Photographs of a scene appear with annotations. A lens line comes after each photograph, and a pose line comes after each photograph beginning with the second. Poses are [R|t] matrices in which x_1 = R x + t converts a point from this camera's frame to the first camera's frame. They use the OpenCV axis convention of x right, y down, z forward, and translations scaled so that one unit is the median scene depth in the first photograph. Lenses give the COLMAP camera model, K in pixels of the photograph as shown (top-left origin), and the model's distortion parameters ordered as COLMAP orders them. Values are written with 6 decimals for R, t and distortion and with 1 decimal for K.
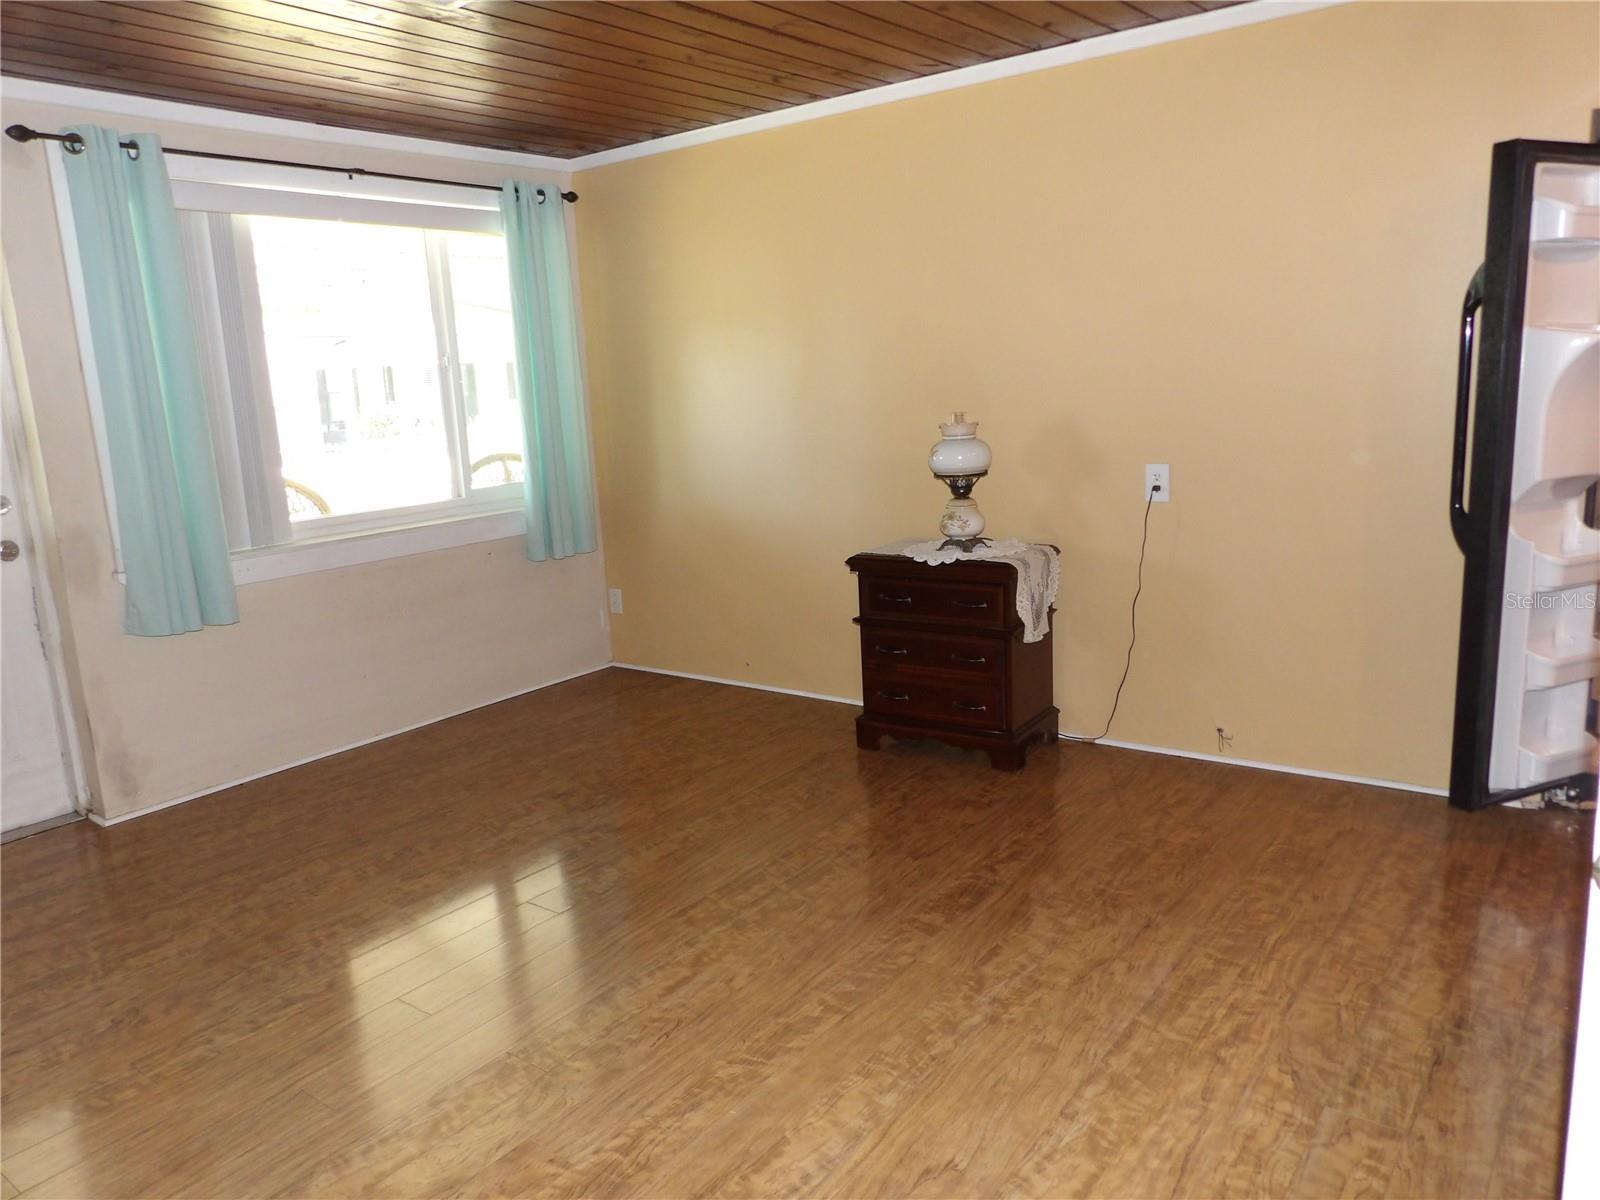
lens RADIAL K [[1147.9, 0, 787.2], [0, 1147.9, 597.3], [0, 0, 1]] dist [-0.029654, 0.038097]
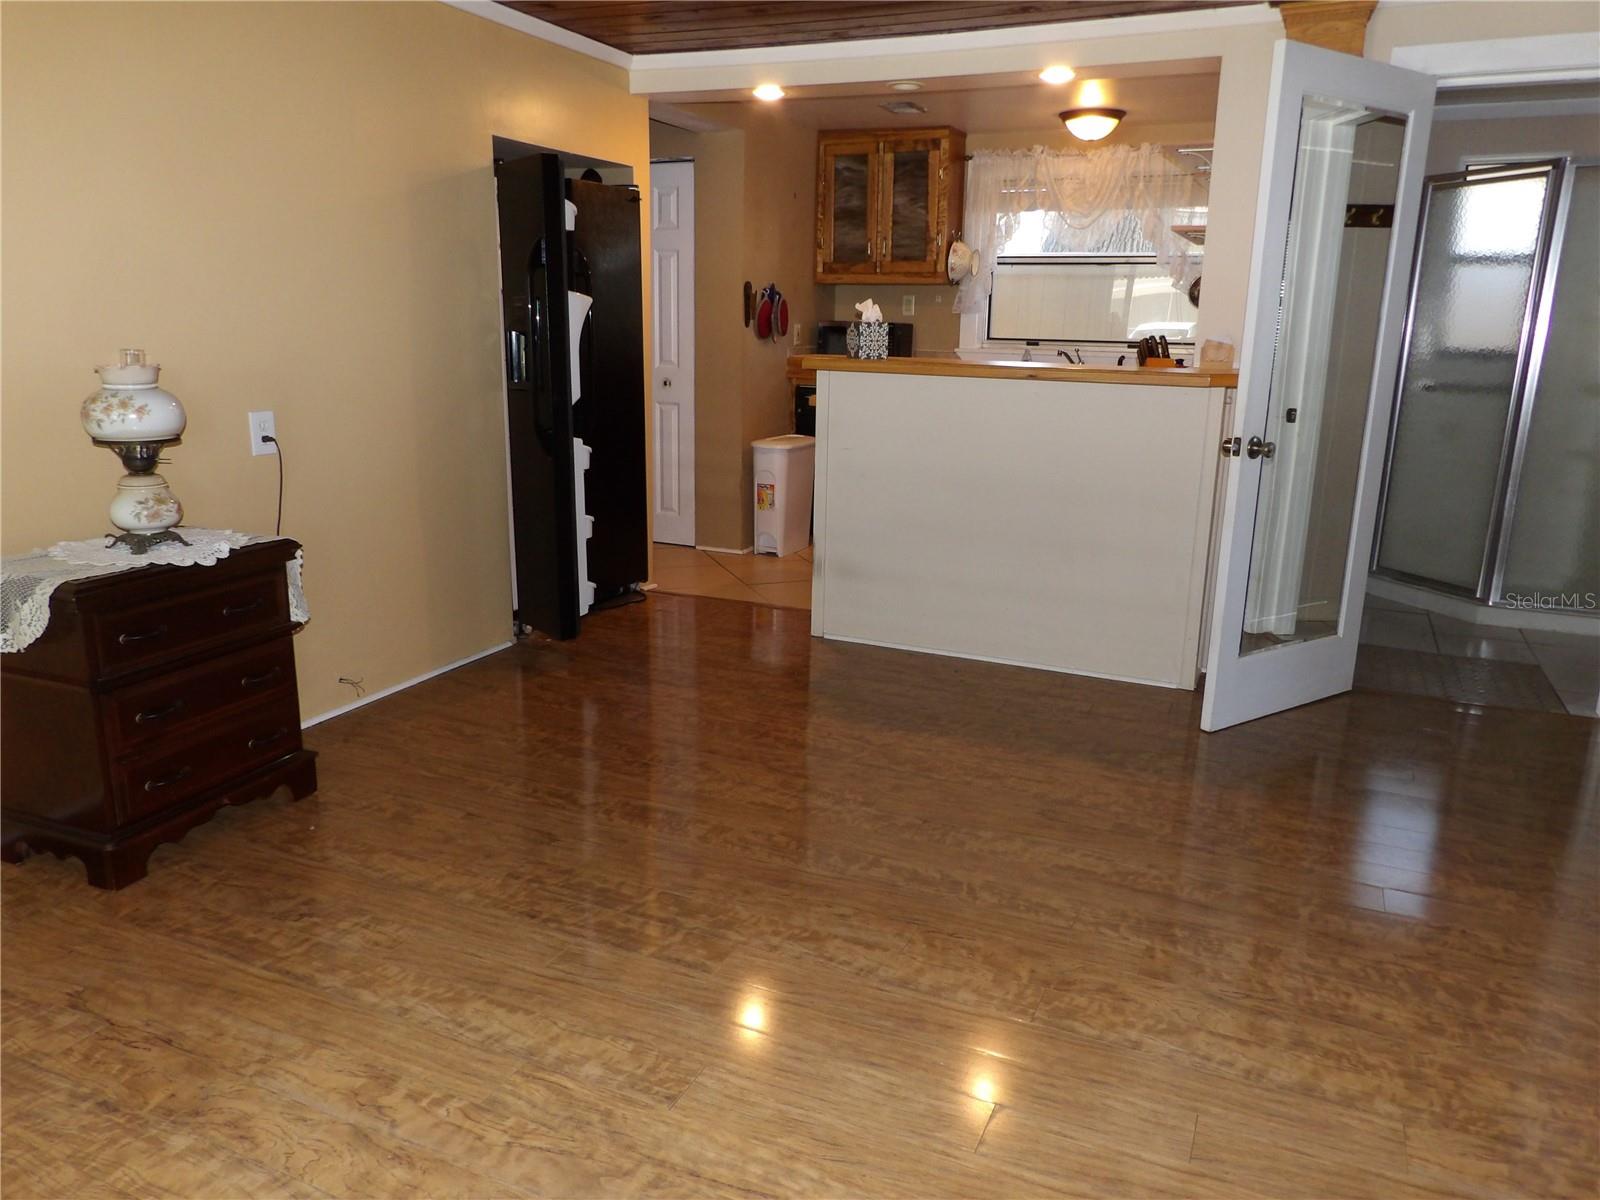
lens RADIAL K [[1147.9, 0, 777.4], [0, 1147.9, 599.4], [0, 0, 1]] dist [-0.029654, 0.038097]
pose [[-0.219266, -0.185434, 0.957881, -0.763715], [0.175684, 0.958221, 0.225715, -0.127706], [-0.959717, 0.217776, -0.177527, 0.964993]]
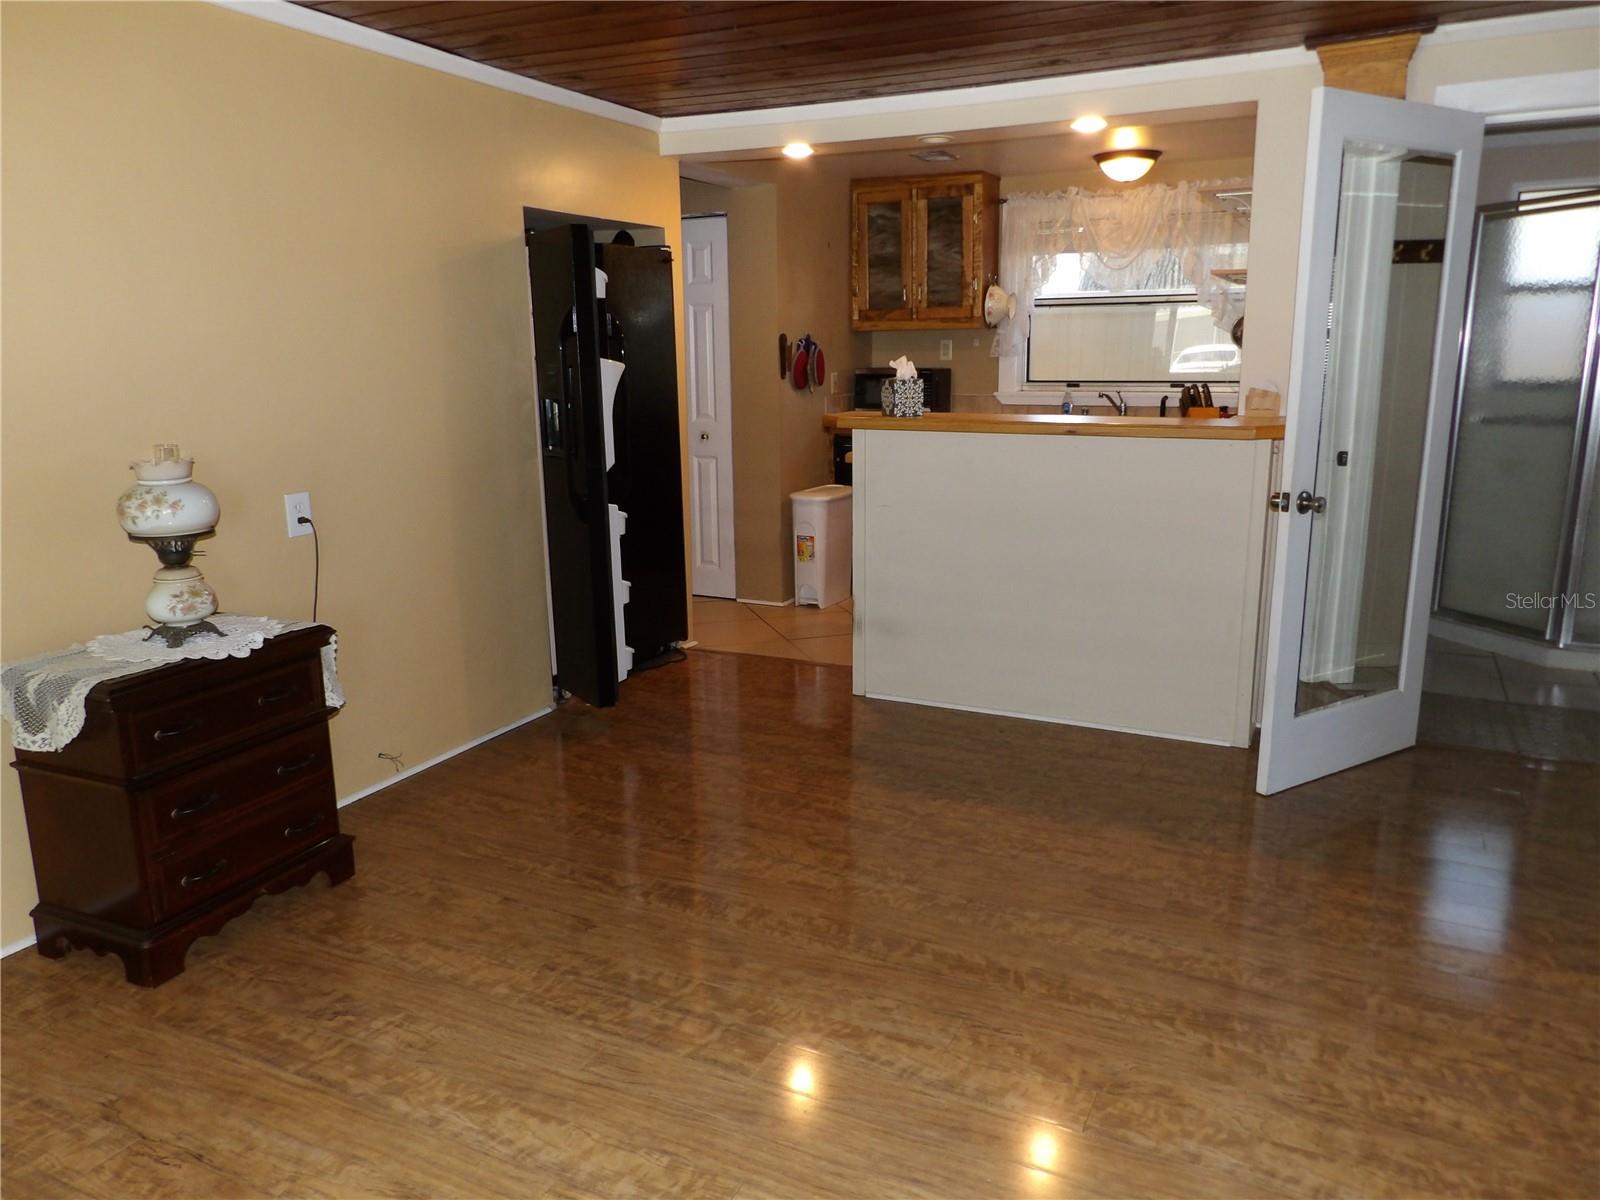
lens RADIAL K [[1147.9, 0, 775.2], [0, 1147.9, 601.0], [0, 0, 1]] dist [-0.029654, 0.038097]
pose [[-0.180676, -0.157829, 0.970797, -0.743110], [0.205190, 0.959273, 0.194143, -0.158700], [-0.961901, 0.234275, -0.140933, 0.942978]]
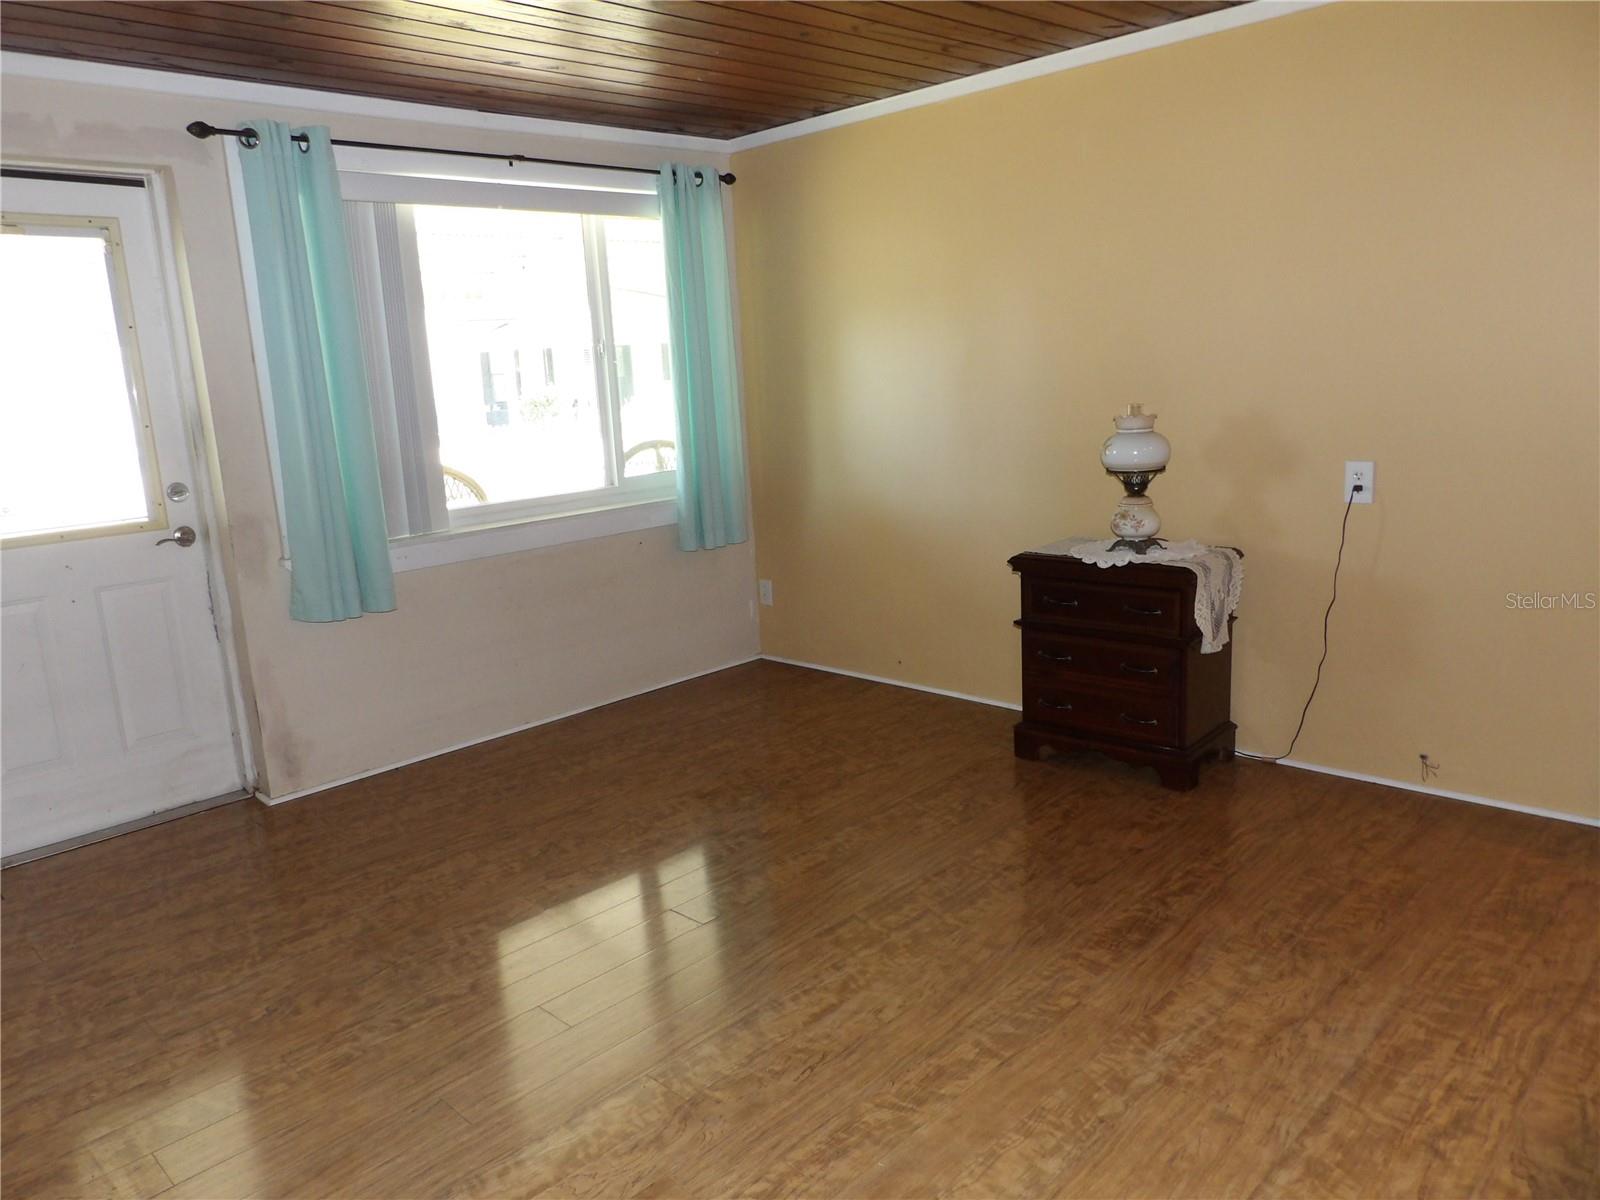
lens RADIAL K [[1147.9, 0, 784.4], [0, 1147.9, 599.1], [0, 0, 1]] dist [-0.029654, 0.038097]
pose [[0.991325, 0.024215, -0.129185, -0.011081], [-0.021791, 0.999560, 0.020139, -0.018672], [0.129616, -0.017150, 0.991416, 0.049681]]
